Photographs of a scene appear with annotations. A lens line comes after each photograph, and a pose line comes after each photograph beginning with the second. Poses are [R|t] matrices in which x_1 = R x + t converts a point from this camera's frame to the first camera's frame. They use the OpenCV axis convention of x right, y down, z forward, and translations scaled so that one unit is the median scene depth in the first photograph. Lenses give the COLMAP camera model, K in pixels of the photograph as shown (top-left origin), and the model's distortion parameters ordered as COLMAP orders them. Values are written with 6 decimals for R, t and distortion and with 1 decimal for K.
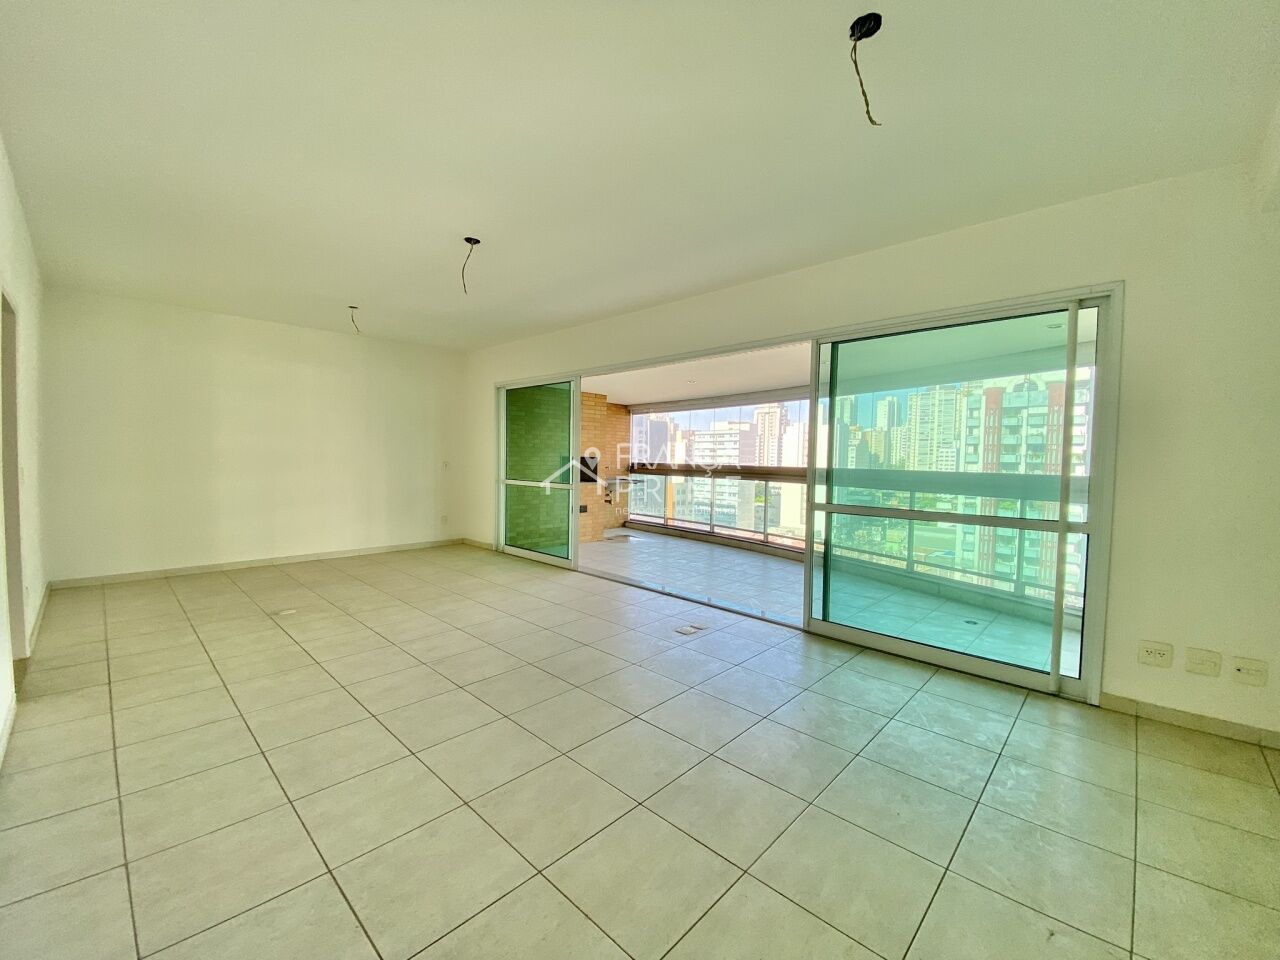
lens RADIAL K [[518.6, 0, 640.0], [0, 518.6, 480.0], [0, 0, 1]] dist [0.000872, -0.000222]
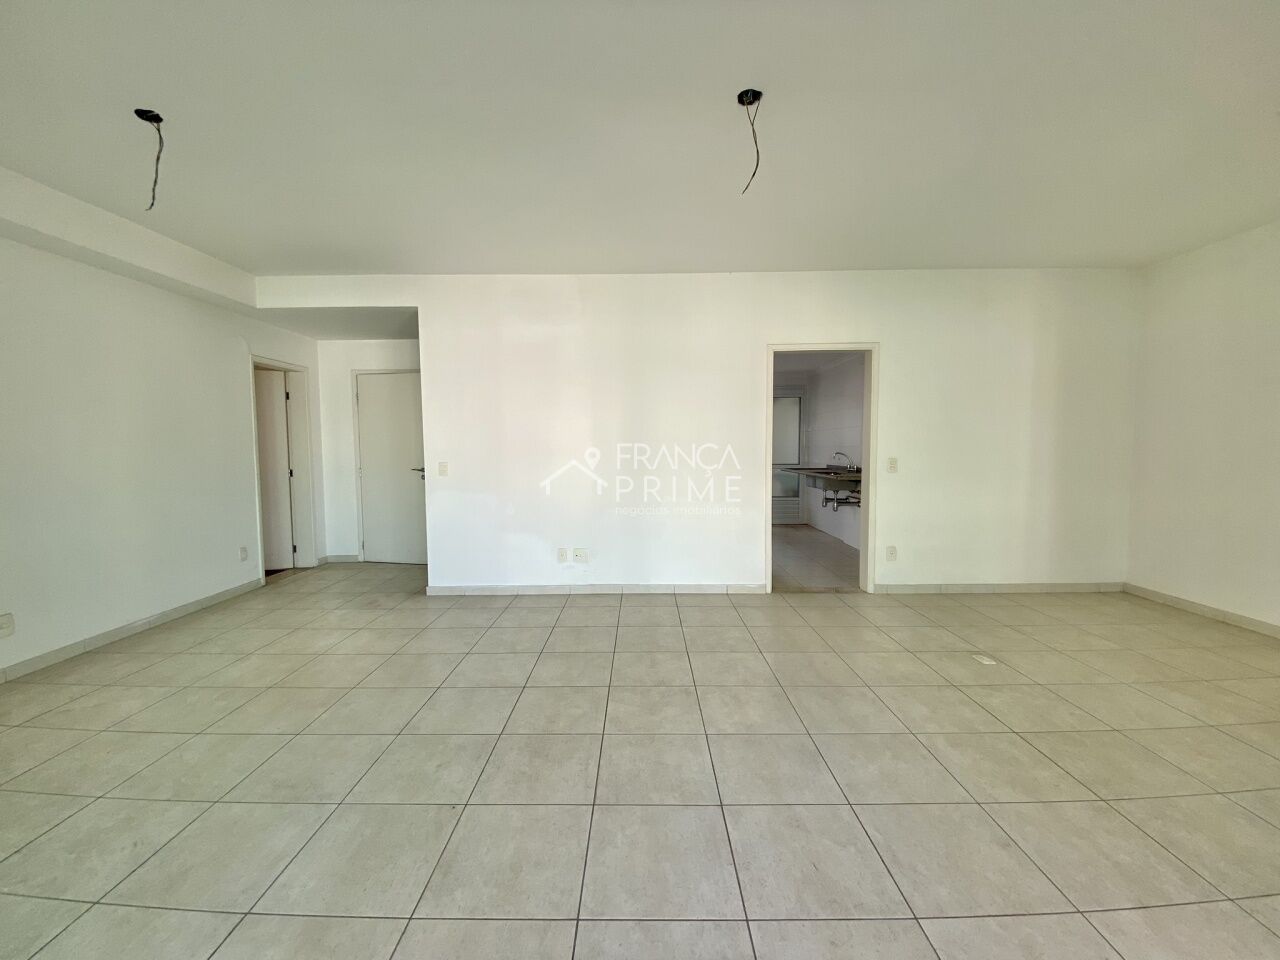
lens RADIAL K [[518.6, 0, 640.0], [0, 518.6, 480.0], [0, 0, 1]] dist [0.000872, -0.000222]
pose [[-0.731153, 0.032952, -0.681417, 0.110640], [-0.034668, 0.995748, 0.085350, -0.029425], [0.681332, 0.086027, -0.726901, 0.732370]]
